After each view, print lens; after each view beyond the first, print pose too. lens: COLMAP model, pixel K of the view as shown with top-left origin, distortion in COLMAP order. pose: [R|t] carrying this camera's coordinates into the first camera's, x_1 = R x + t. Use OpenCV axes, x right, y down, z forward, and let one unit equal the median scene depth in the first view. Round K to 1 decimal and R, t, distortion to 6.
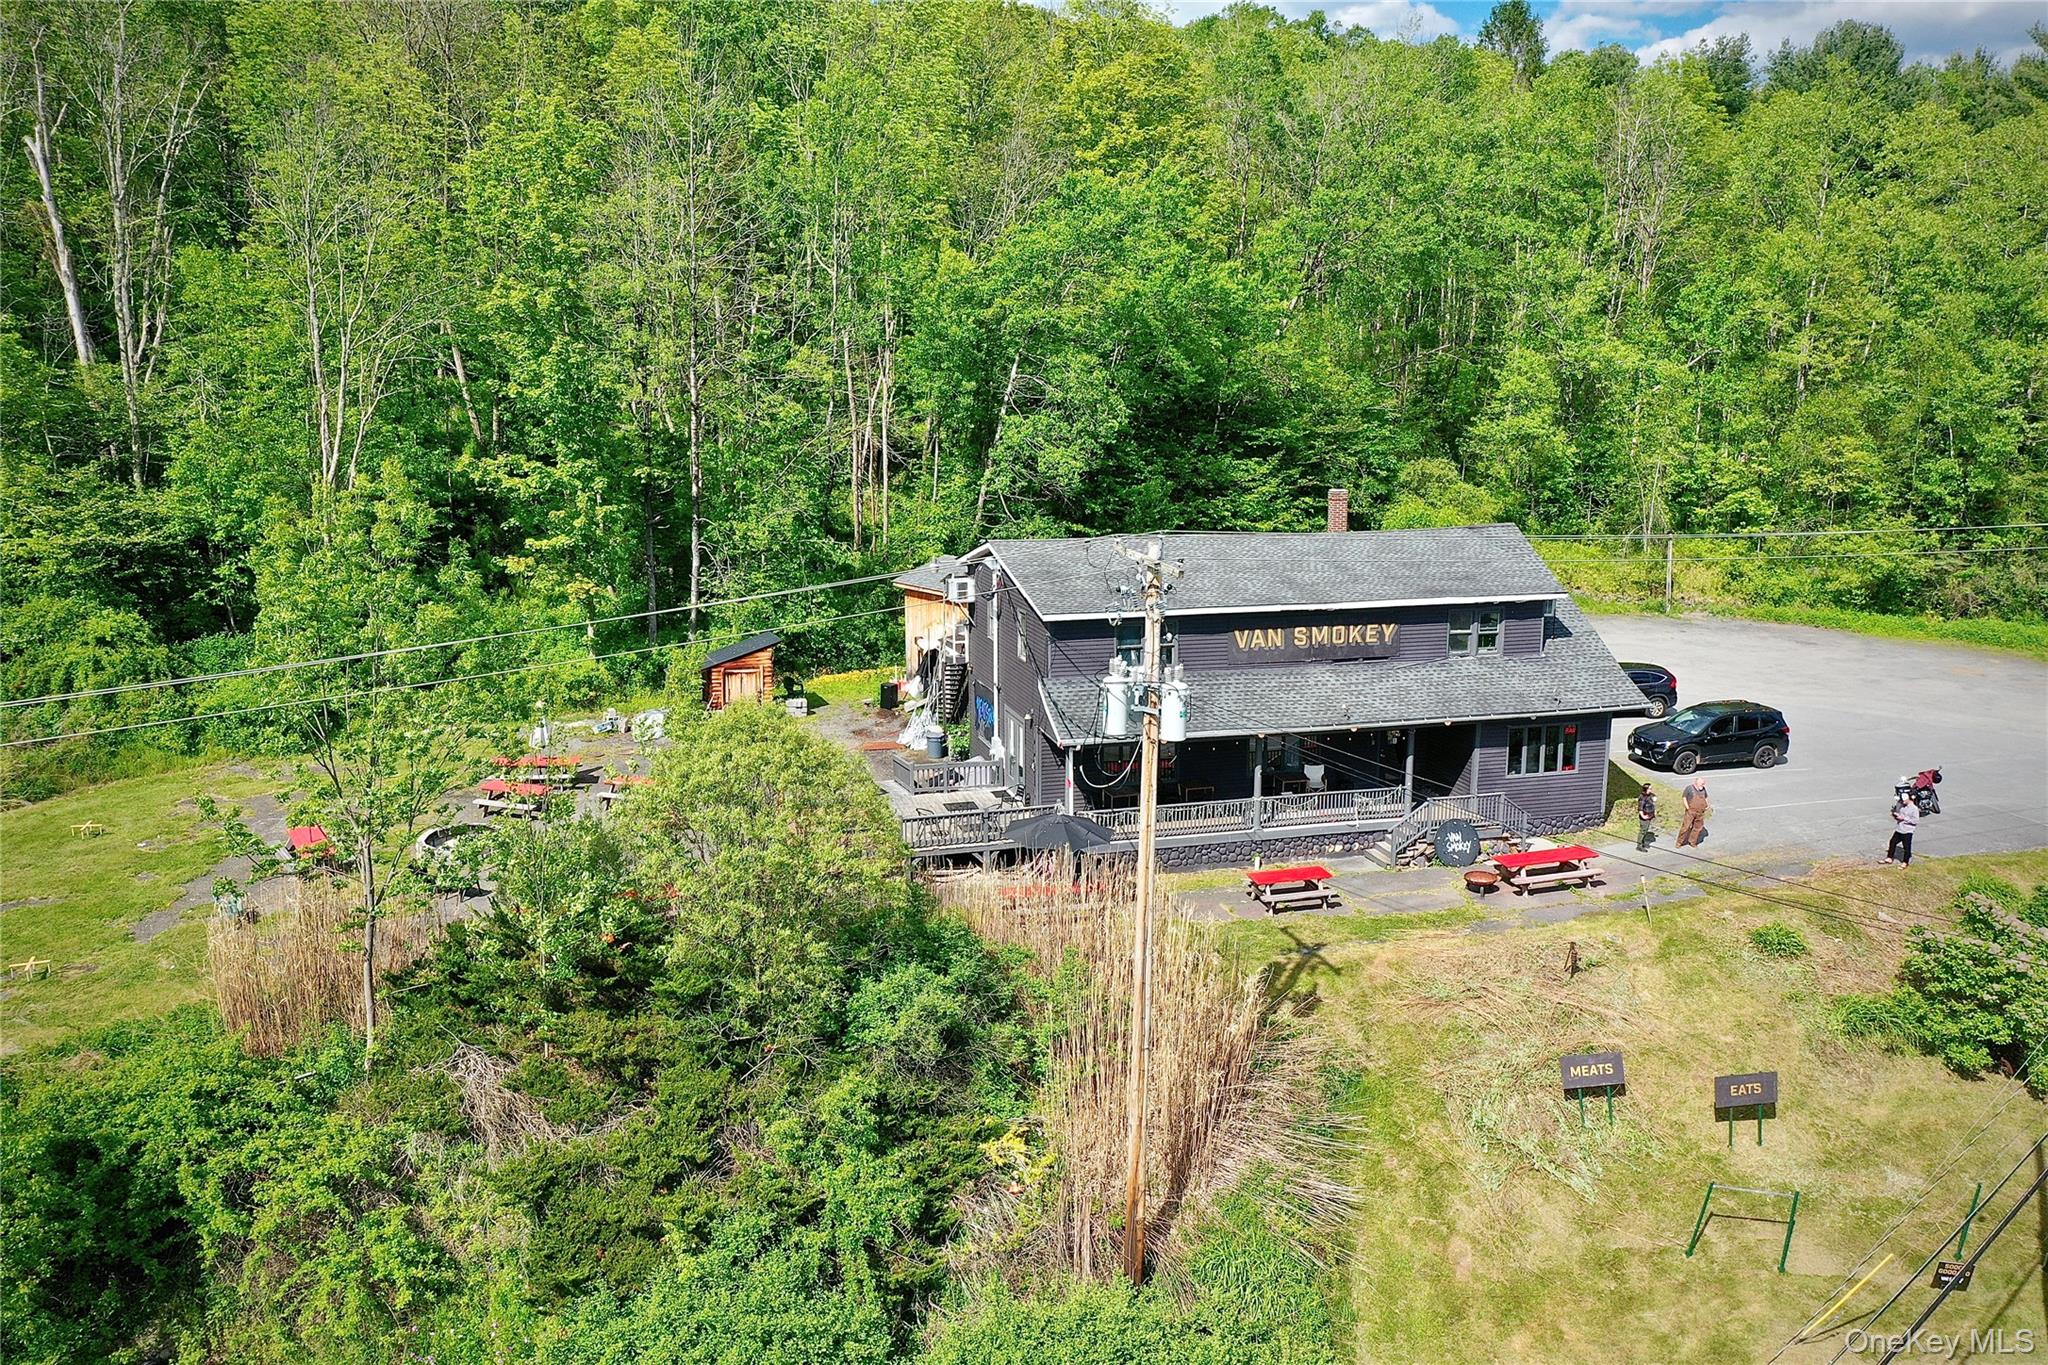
lens RADIAL K [[1631.7, 0, 1024.0], [0, 1631.7, 682.5], [0, 0, 1]] dist [0.000174, 0.007384]
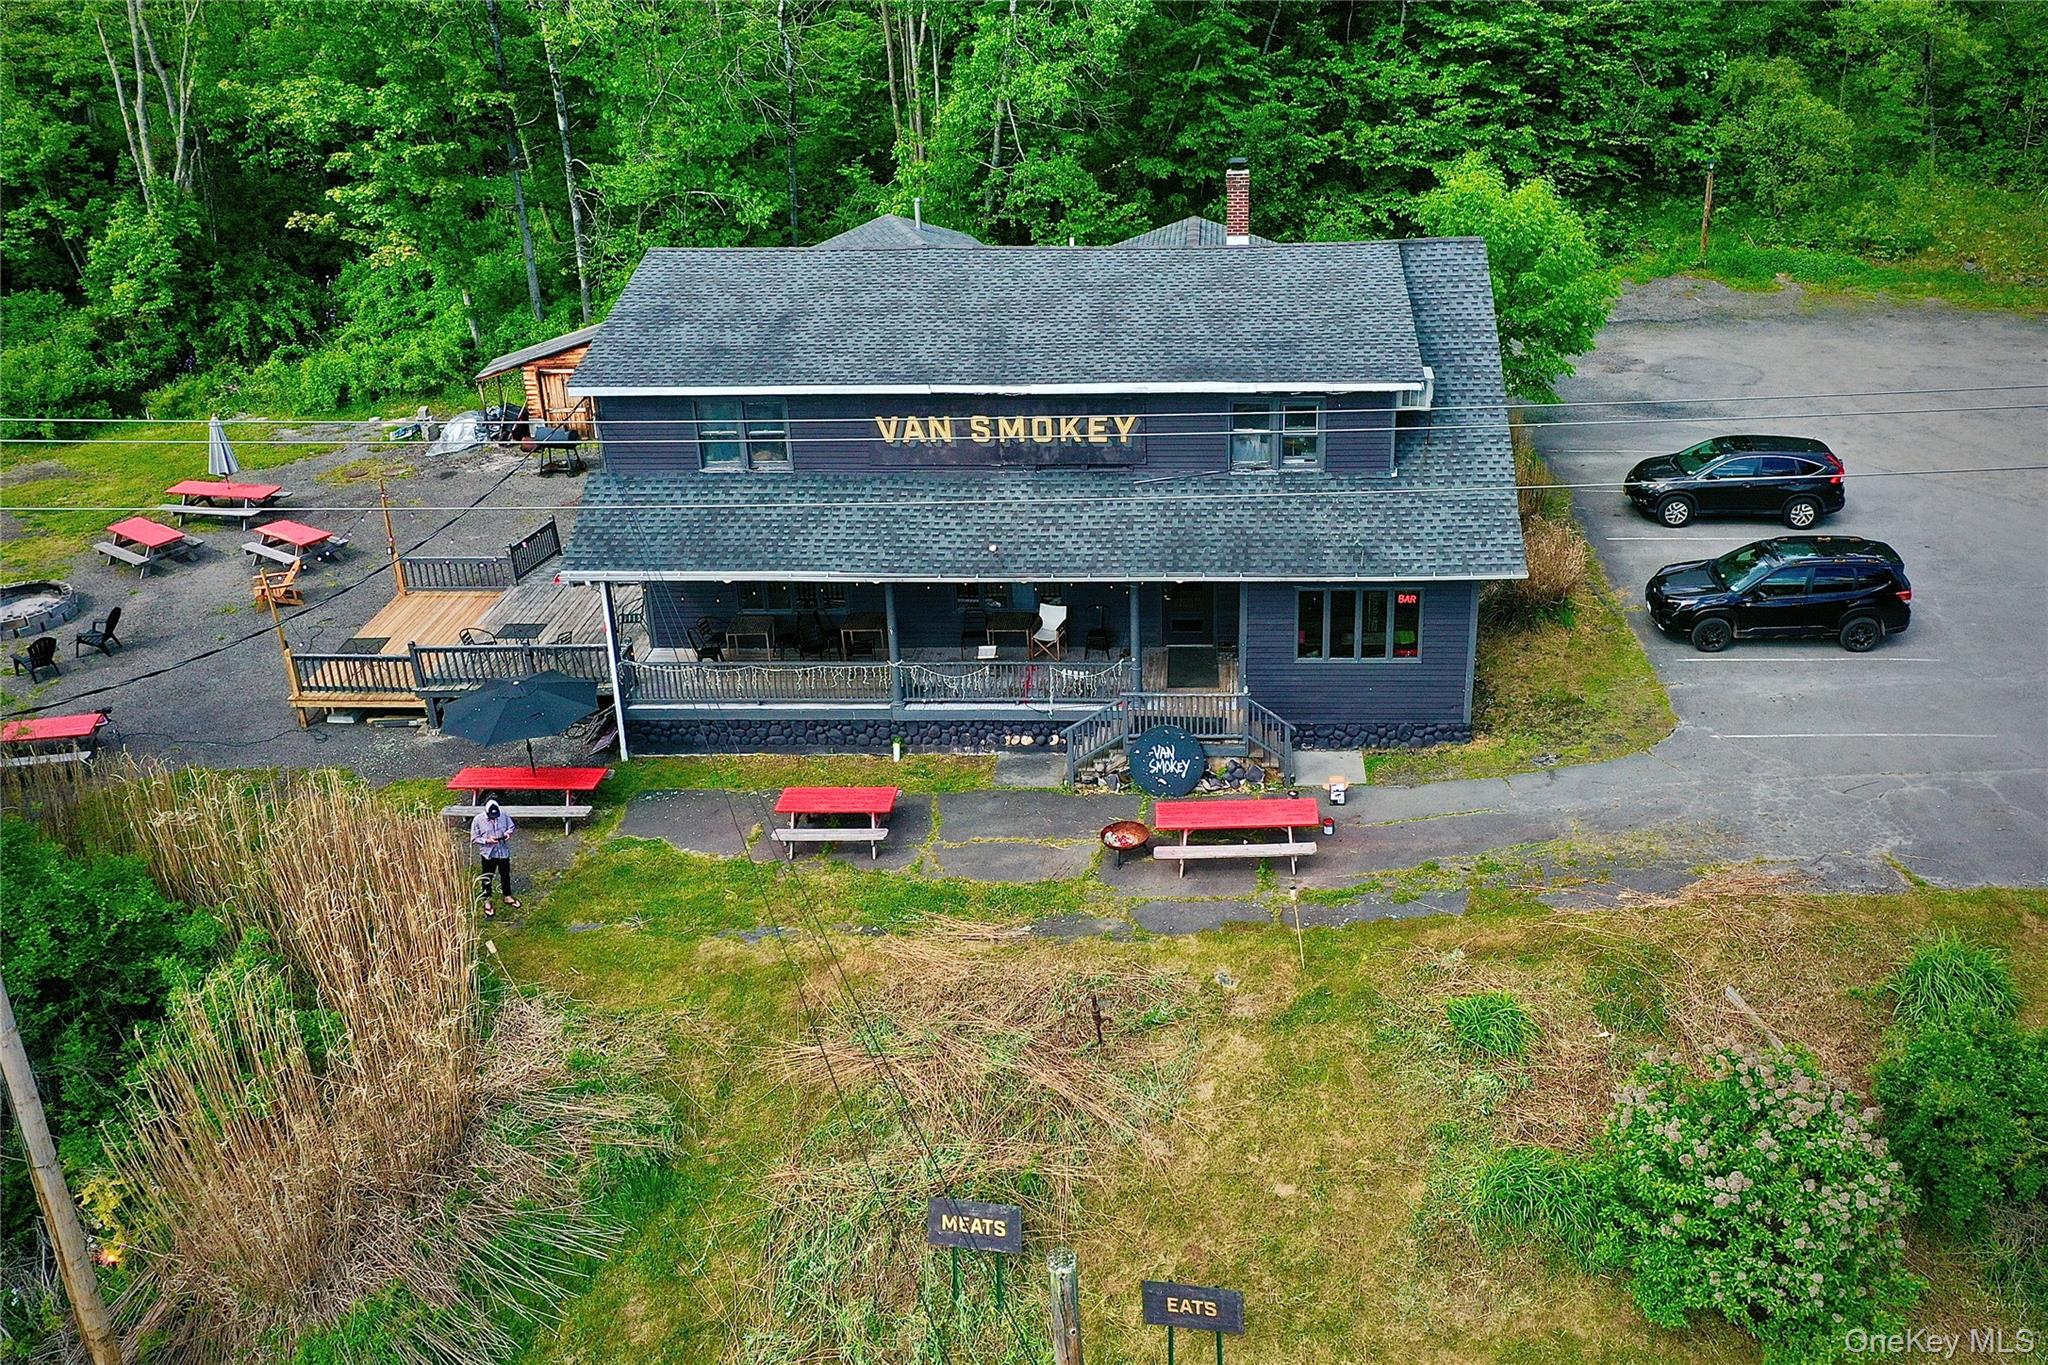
lens RADIAL K [[1771.5, 0, 1131.2], [0, 1771.5, 685.6], [0, 0, 1]] dist [0.004706, 0.005827]
pose [[0.951569, 0.114519, -0.285309, 0.445598], [-0.040509, 0.966646, 0.252891, -0.111985], [0.304754, -0.229085, 0.924470, 0.326124]]
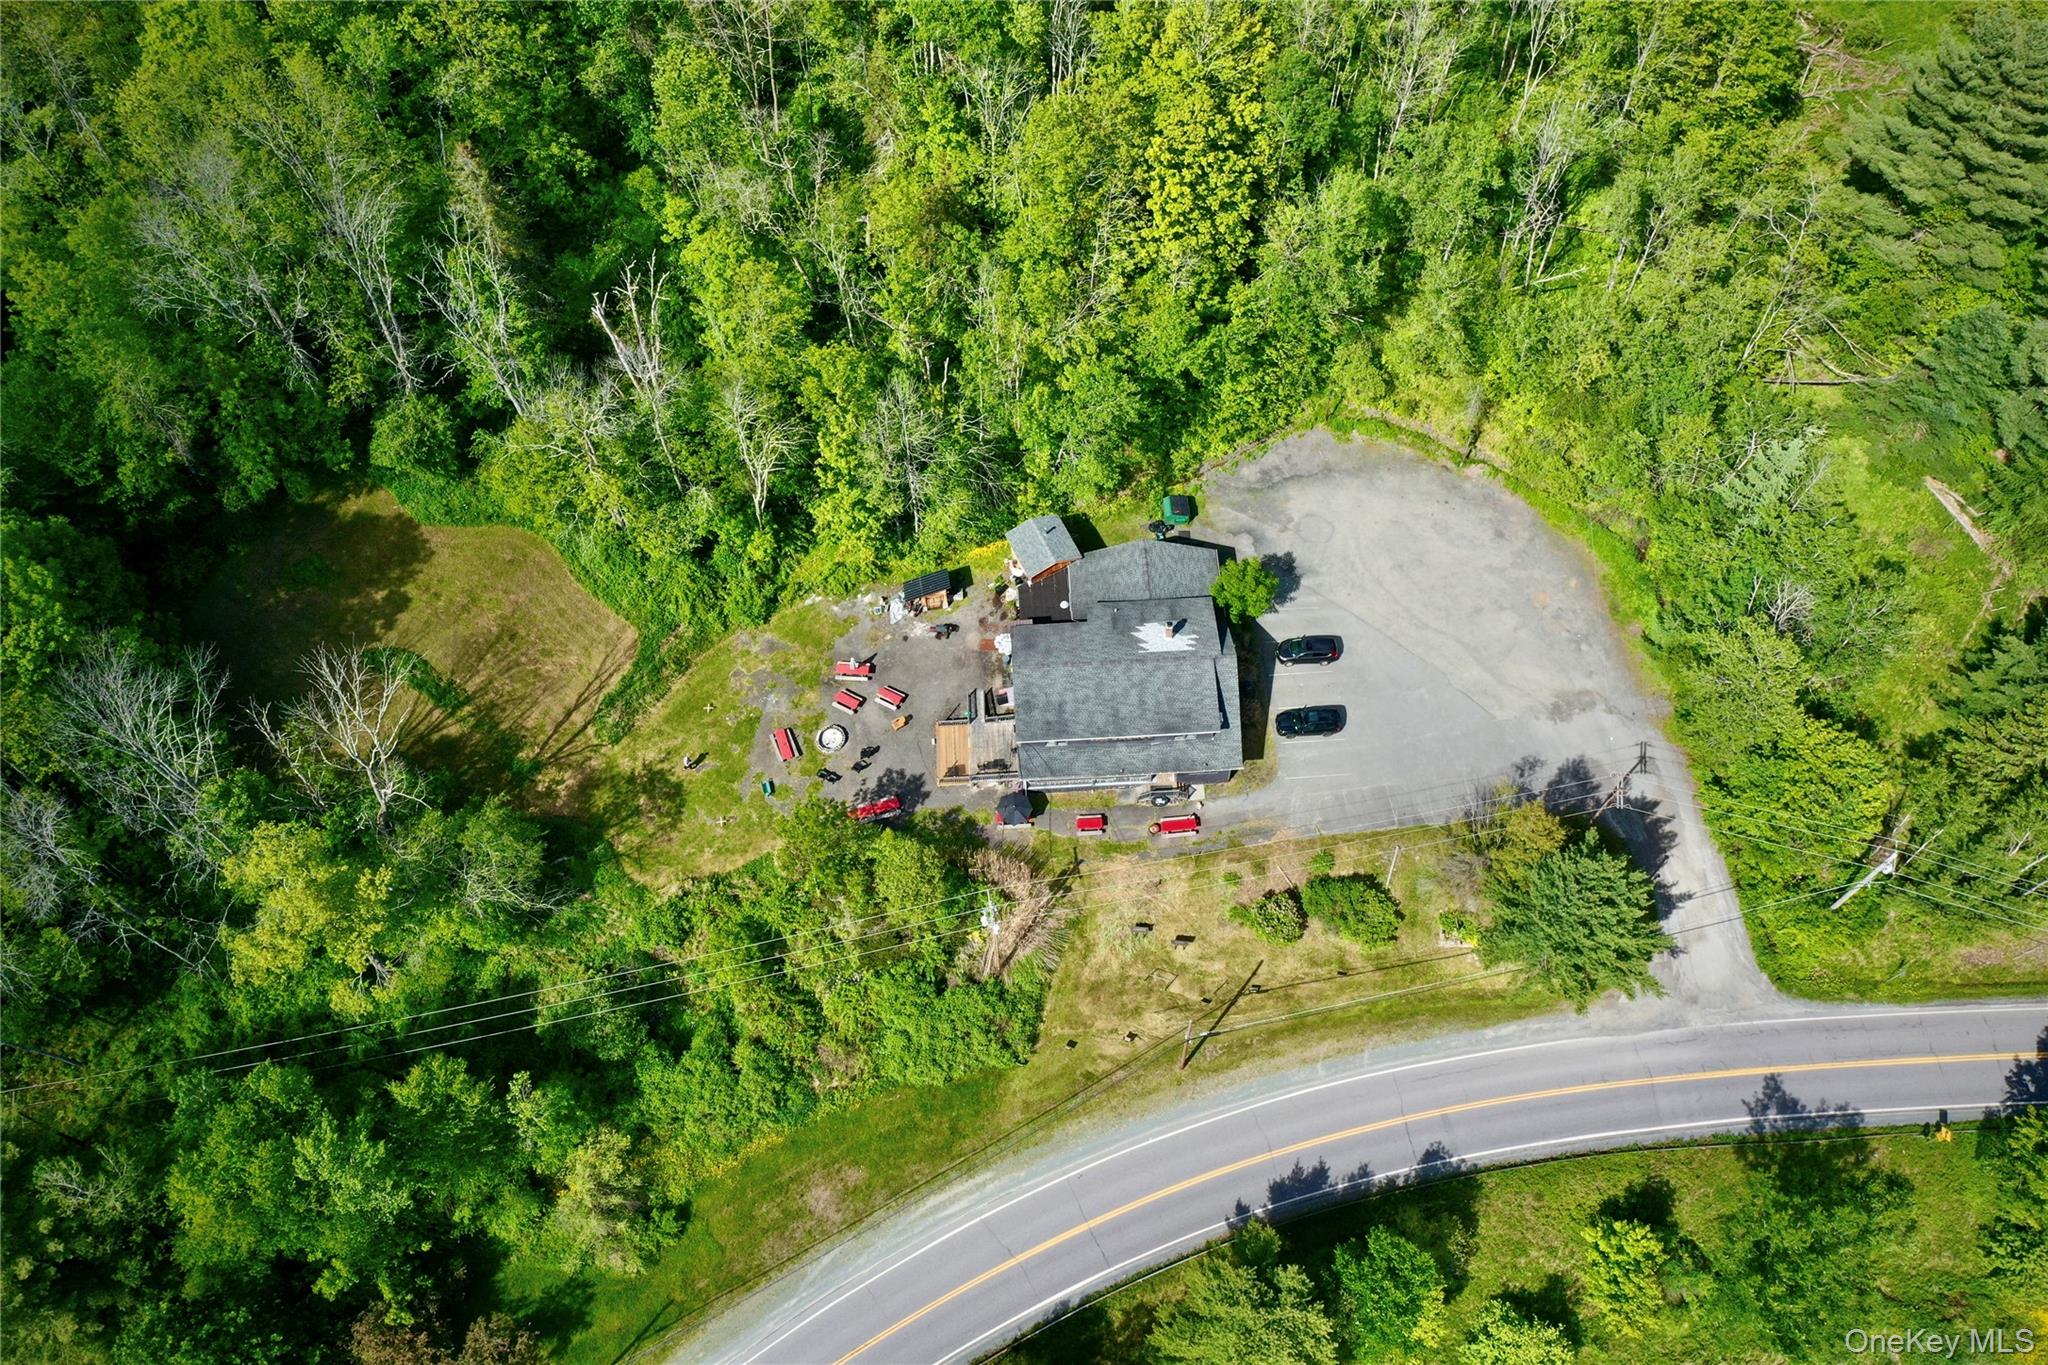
lens RADIAL K [[1631.7, 0, 1024.0], [0, 1631.7, 682.5], [0, 0, 1]] dist [0.000174, 0.007384]
pose [[0.976183, 0.170968, -0.133558, 0.374497], [-0.014923, 0.667072, 0.744844, -2.158649], [0.216437, -0.725110, 0.653735, -0.786474]]
